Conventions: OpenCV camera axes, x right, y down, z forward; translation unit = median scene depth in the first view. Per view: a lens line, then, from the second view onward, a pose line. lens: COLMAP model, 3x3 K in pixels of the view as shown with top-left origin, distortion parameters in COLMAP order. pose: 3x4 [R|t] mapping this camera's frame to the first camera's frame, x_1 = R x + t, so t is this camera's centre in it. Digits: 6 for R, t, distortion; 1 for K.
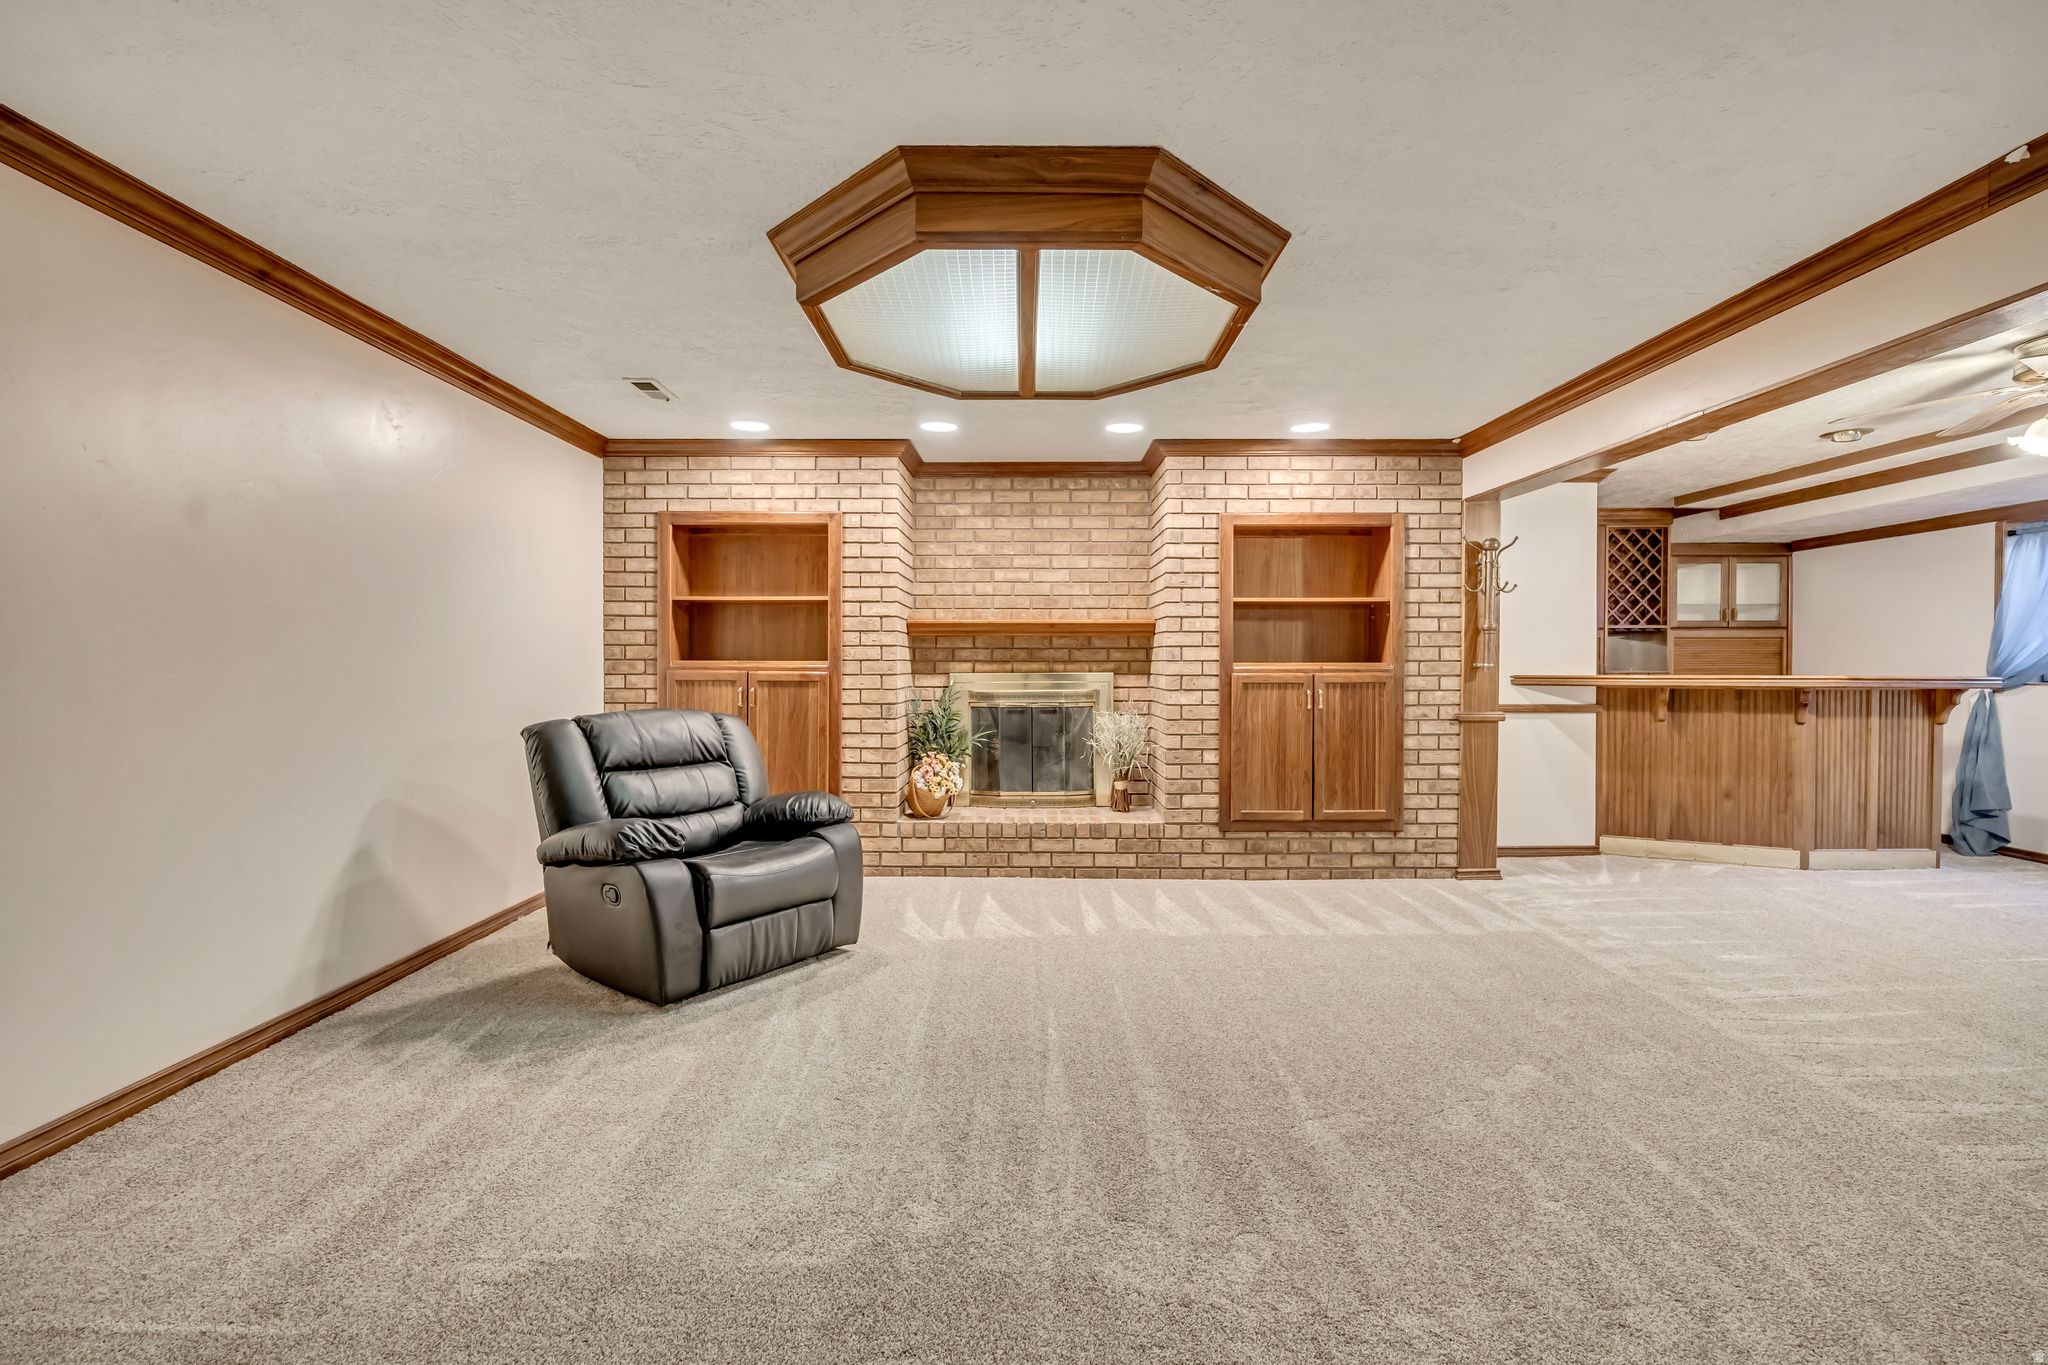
lens RADIAL K [[907.9, 0, 1020.5], [0, 907.9, 682.2], [0, 0, 1]] dist [-0.018530, 0.001017]
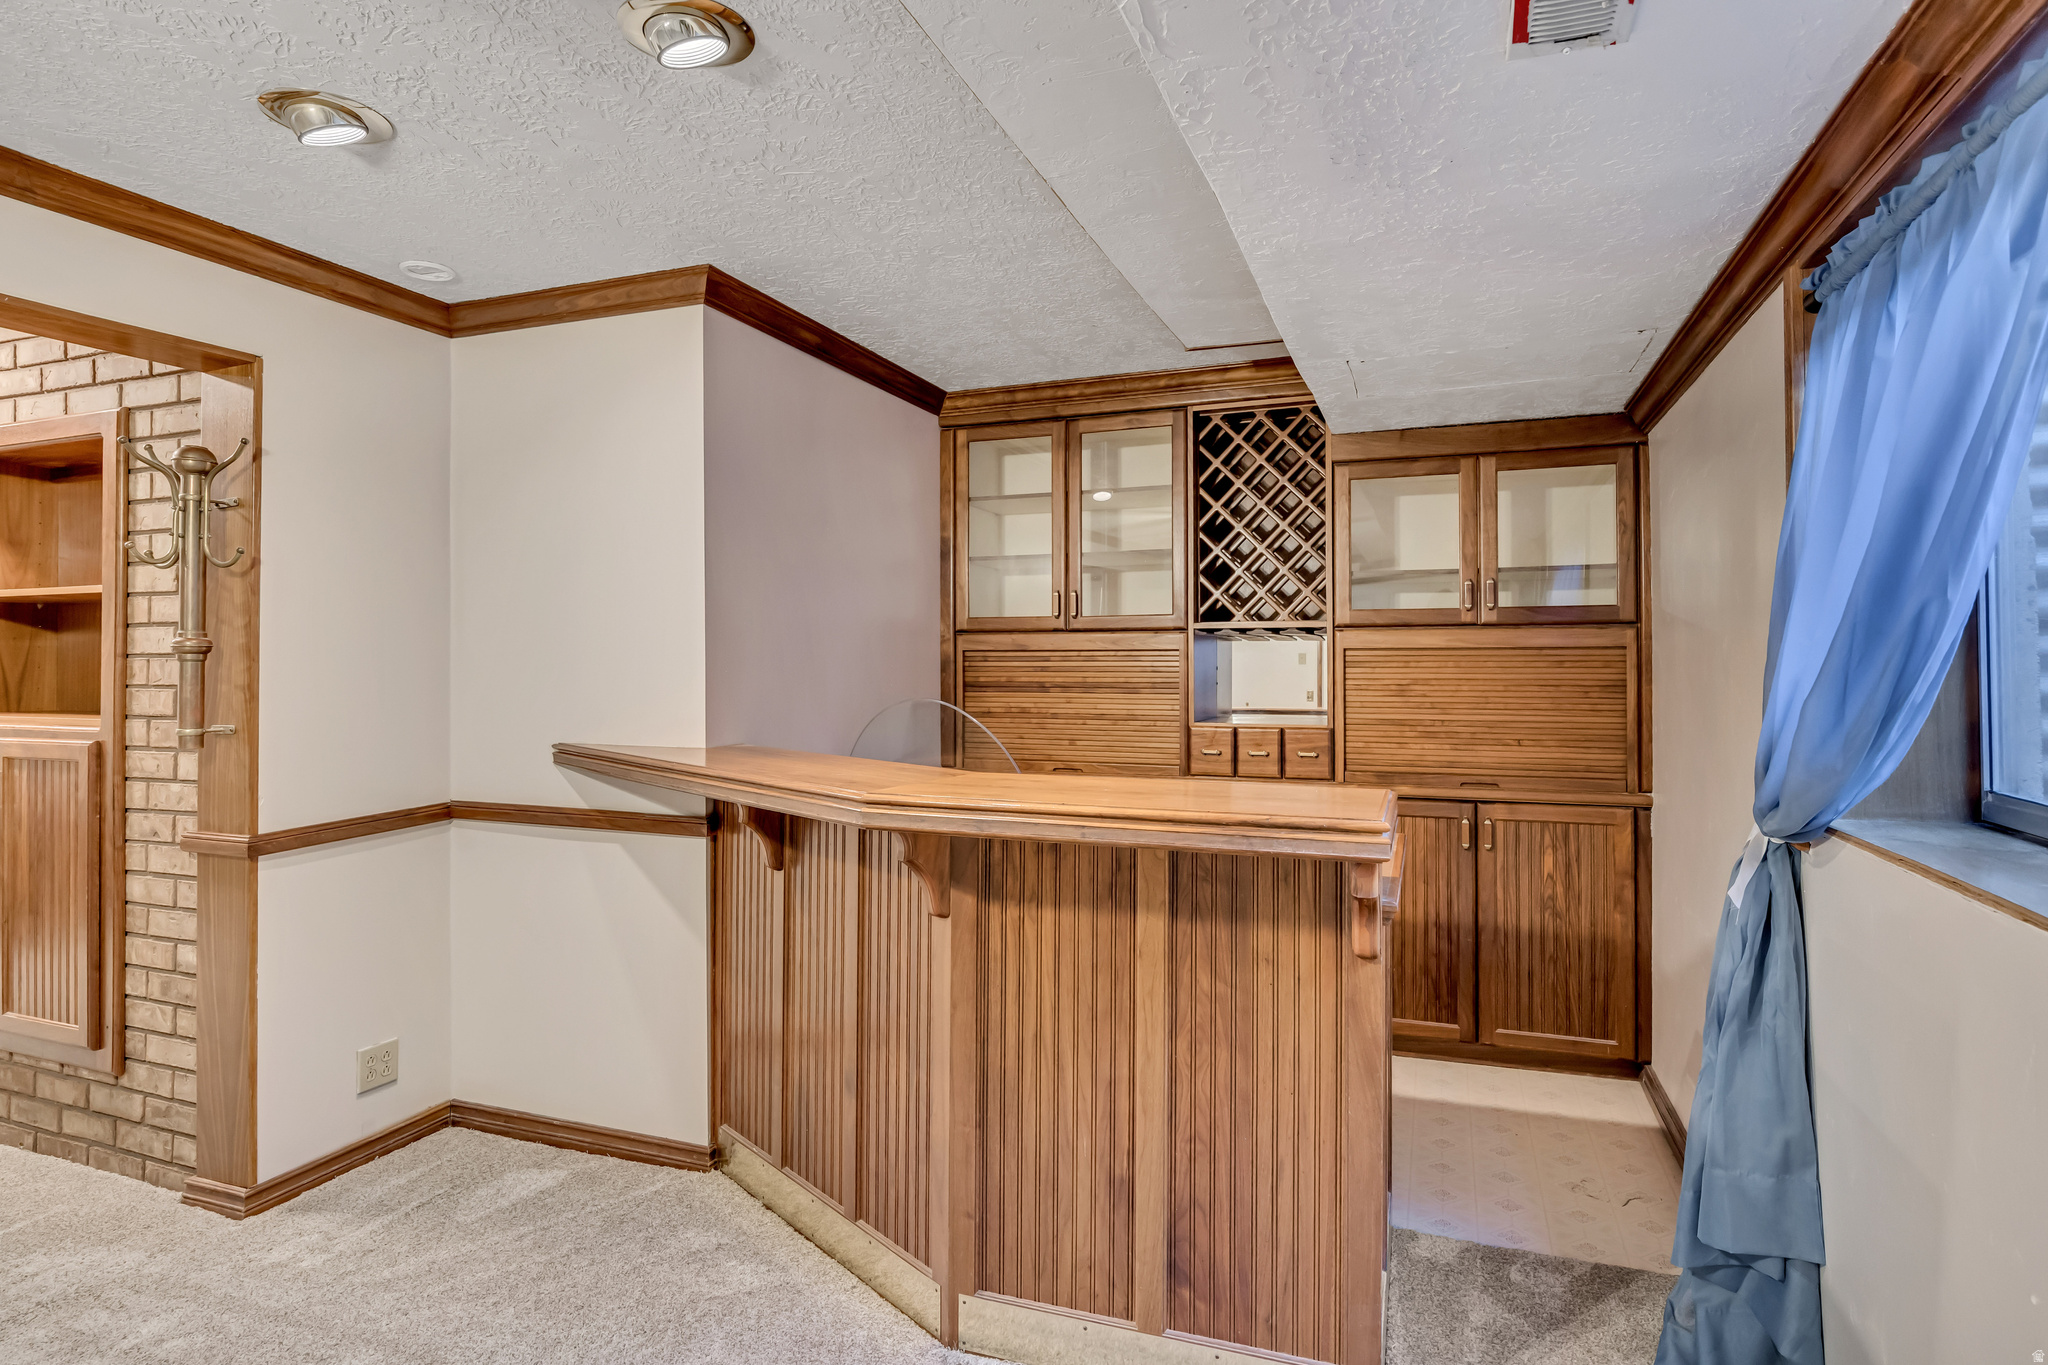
lens RADIAL K [[1120.6, 0, 1025.8], [0, 1120.6, 640.5], [0, 0, 1]] dist [-0.001827, -0.000347]
pose [[0.938345, -0.000138, -0.345700, 1.070546], [-0.009246, 0.999632, -0.025496, -0.052581], [0.345577, 0.027121, 0.937998, 0.605539]]
